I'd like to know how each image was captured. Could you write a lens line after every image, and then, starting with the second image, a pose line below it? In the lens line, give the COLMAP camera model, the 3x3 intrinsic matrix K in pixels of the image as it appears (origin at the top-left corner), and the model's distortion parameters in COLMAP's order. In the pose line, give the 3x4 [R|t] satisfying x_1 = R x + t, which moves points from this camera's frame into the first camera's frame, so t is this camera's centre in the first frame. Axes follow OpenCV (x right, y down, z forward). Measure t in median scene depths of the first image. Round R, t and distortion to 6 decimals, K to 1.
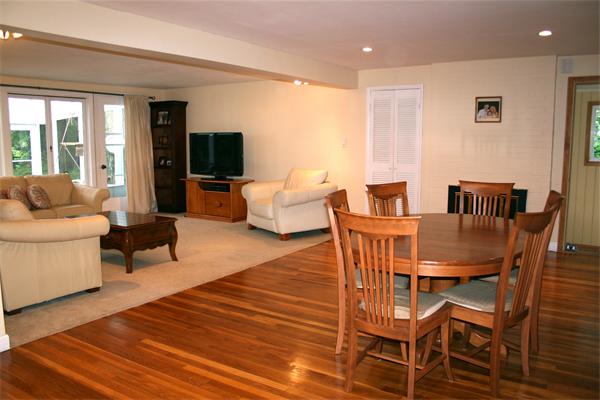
lens RADIAL K [[516.9, 0, 300.0], [0, 516.9, 200.0], [0, 0, 1]] dist [-0.117116, 0.096384]
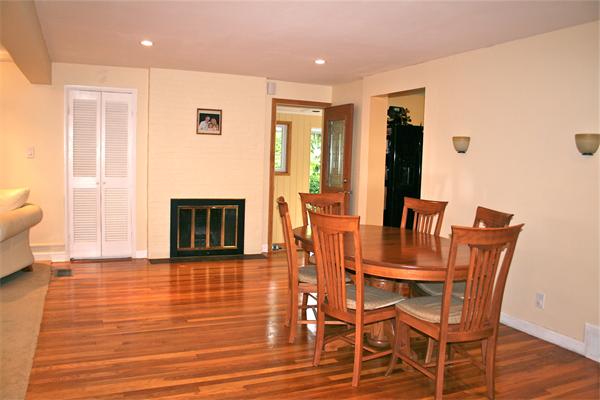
lens RADIAL K [[516.9, 0, 300.0], [0, 516.9, 200.0], [0, 0, 1]] dist [-0.117116, 0.096384]
pose [[0.548258, -0.057662, 0.834319, -0.394498], [0.069871, 0.997291, 0.023010, -0.035011], [-0.833386, 0.045679, 0.550801, 0.302362]]
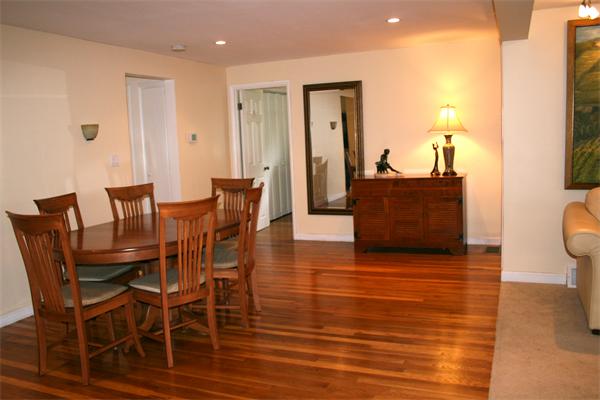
lens RADIAL K [[516.9, 0, 300.0], [0, 516.9, 200.0], [0, 0, 1]] dist [-0.117116, 0.096384]
pose [[-0.984137, 0.061578, -0.166378, 0.090189], [0.020383, 0.970864, 0.238764, -0.139146], [0.176233, 0.231586, -0.956718, 1.160221]]
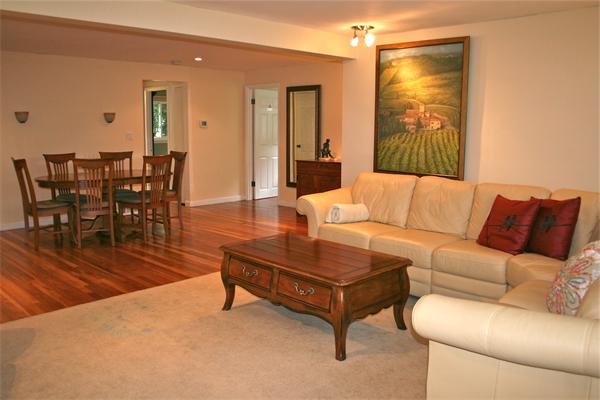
lens RADIAL K [[516.9, 0, 300.0], [0, 516.9, 200.0], [0, 0, 1]] dist [-0.117116, 0.096384]
pose [[-0.979157, -0.031589, 0.200635, -0.433534], [0.021232, 0.966499, 0.255790, -0.174243], [-0.201993, 0.254719, -0.945683, 1.463056]]
